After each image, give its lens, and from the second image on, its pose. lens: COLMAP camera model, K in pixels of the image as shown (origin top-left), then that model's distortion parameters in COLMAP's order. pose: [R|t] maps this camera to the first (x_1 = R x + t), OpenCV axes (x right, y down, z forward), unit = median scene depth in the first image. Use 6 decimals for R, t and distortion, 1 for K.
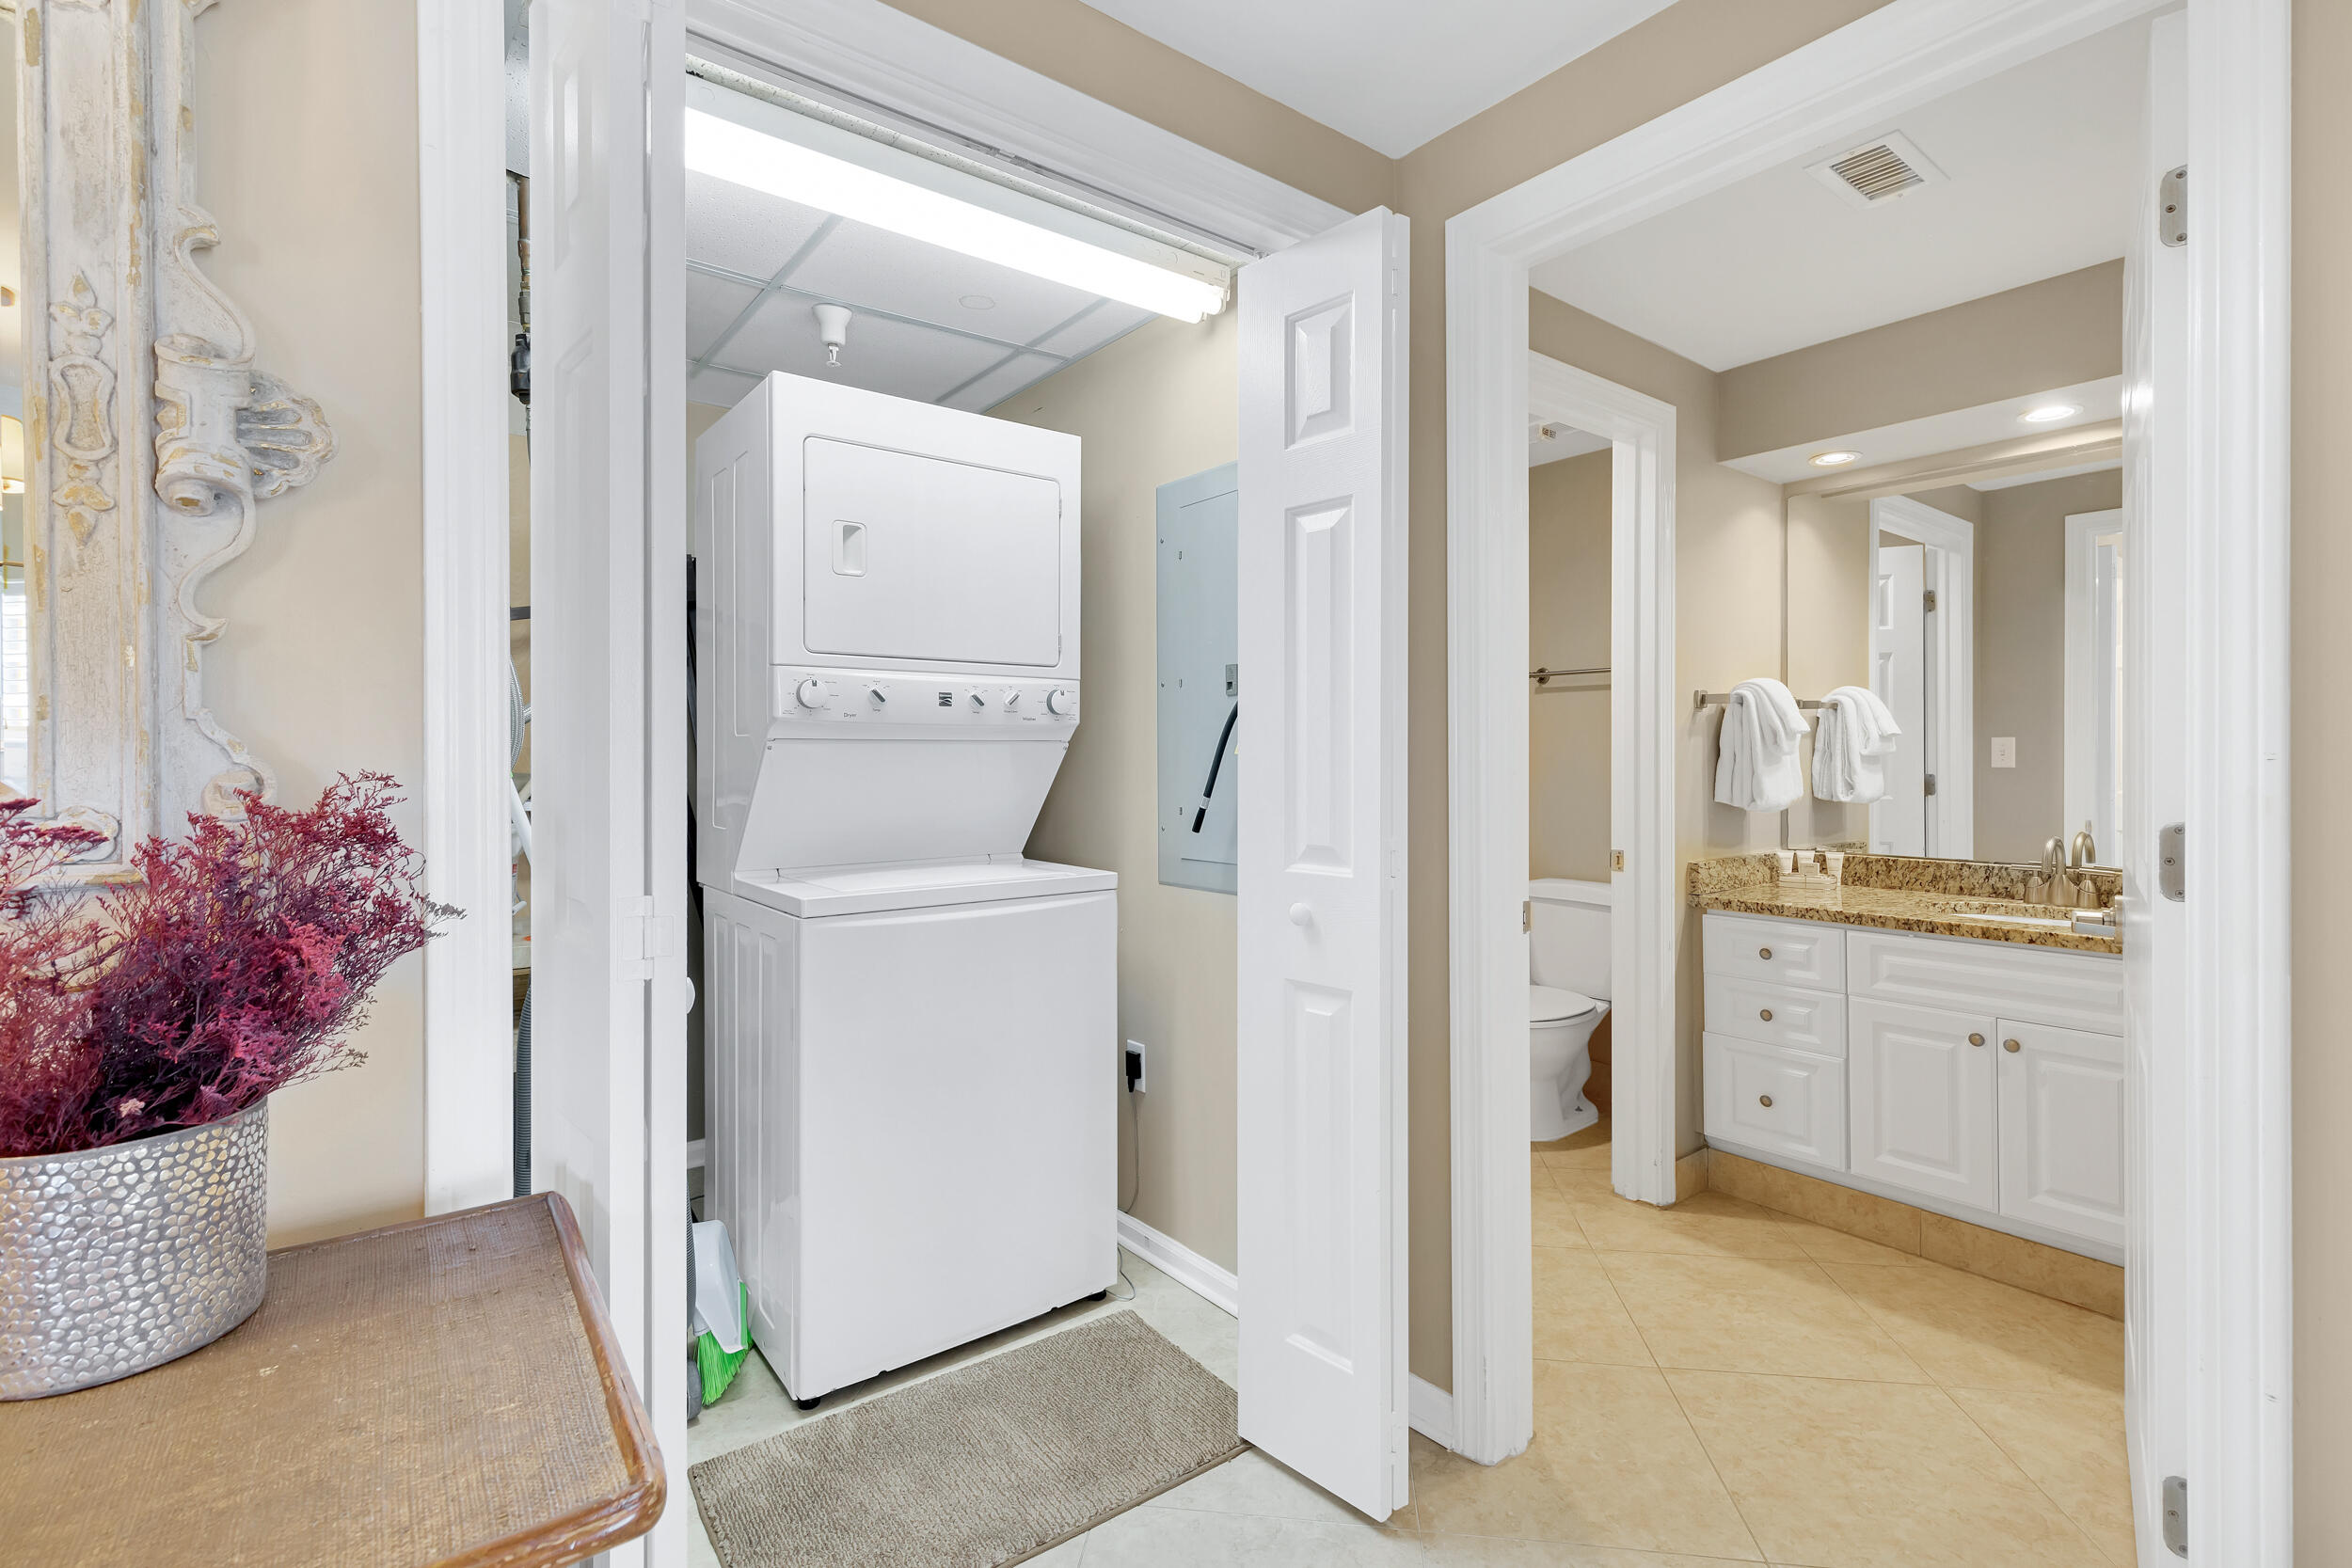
lens RADIAL K [[1092.8, 0, 1162.6], [0, 1092.8, 751.1], [0, 0, 1]] dist [0.004866, 0.001579]
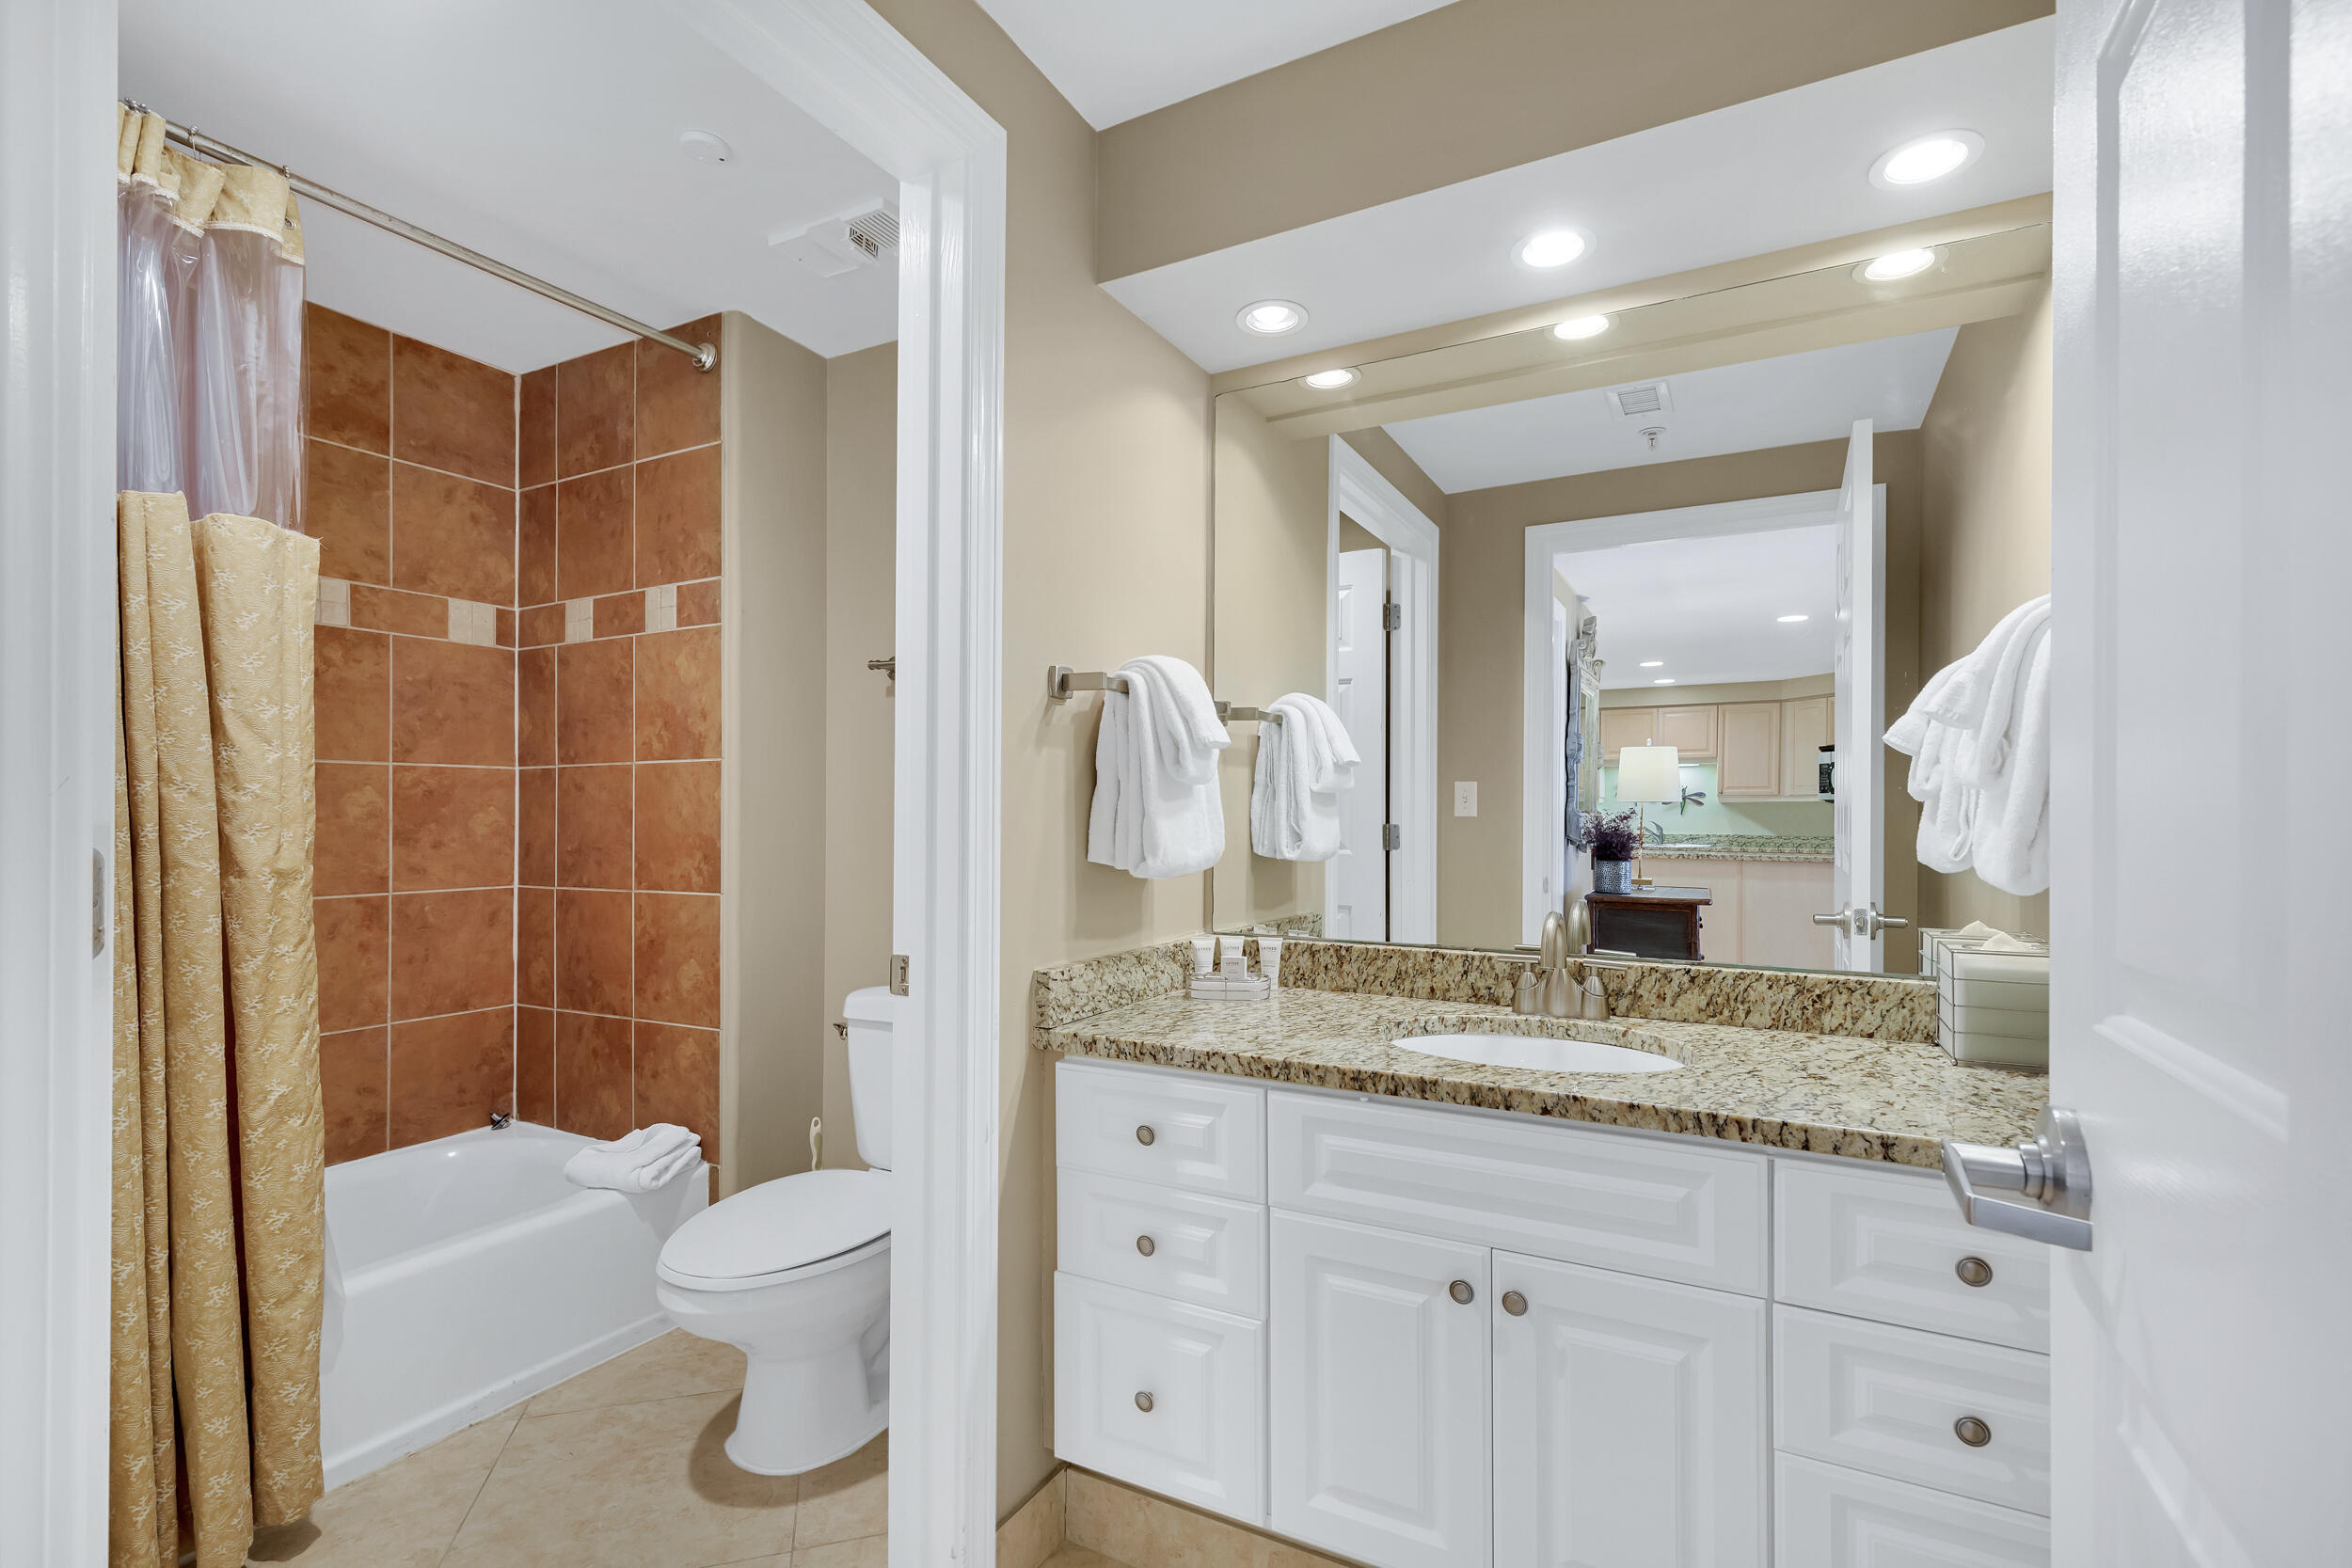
lens RADIAL K [[1092.8, 0, 1177.1], [0, 1092.8, 805.4], [0, 0, 1]] dist [0.004866, 0.001579]
pose [[0.915352, 0.009136, 0.402551, 0.318524], [-0.006180, 0.999944, -0.008643, 0.021222], [-0.402607, 0.005423, 0.915357, 0.453682]]
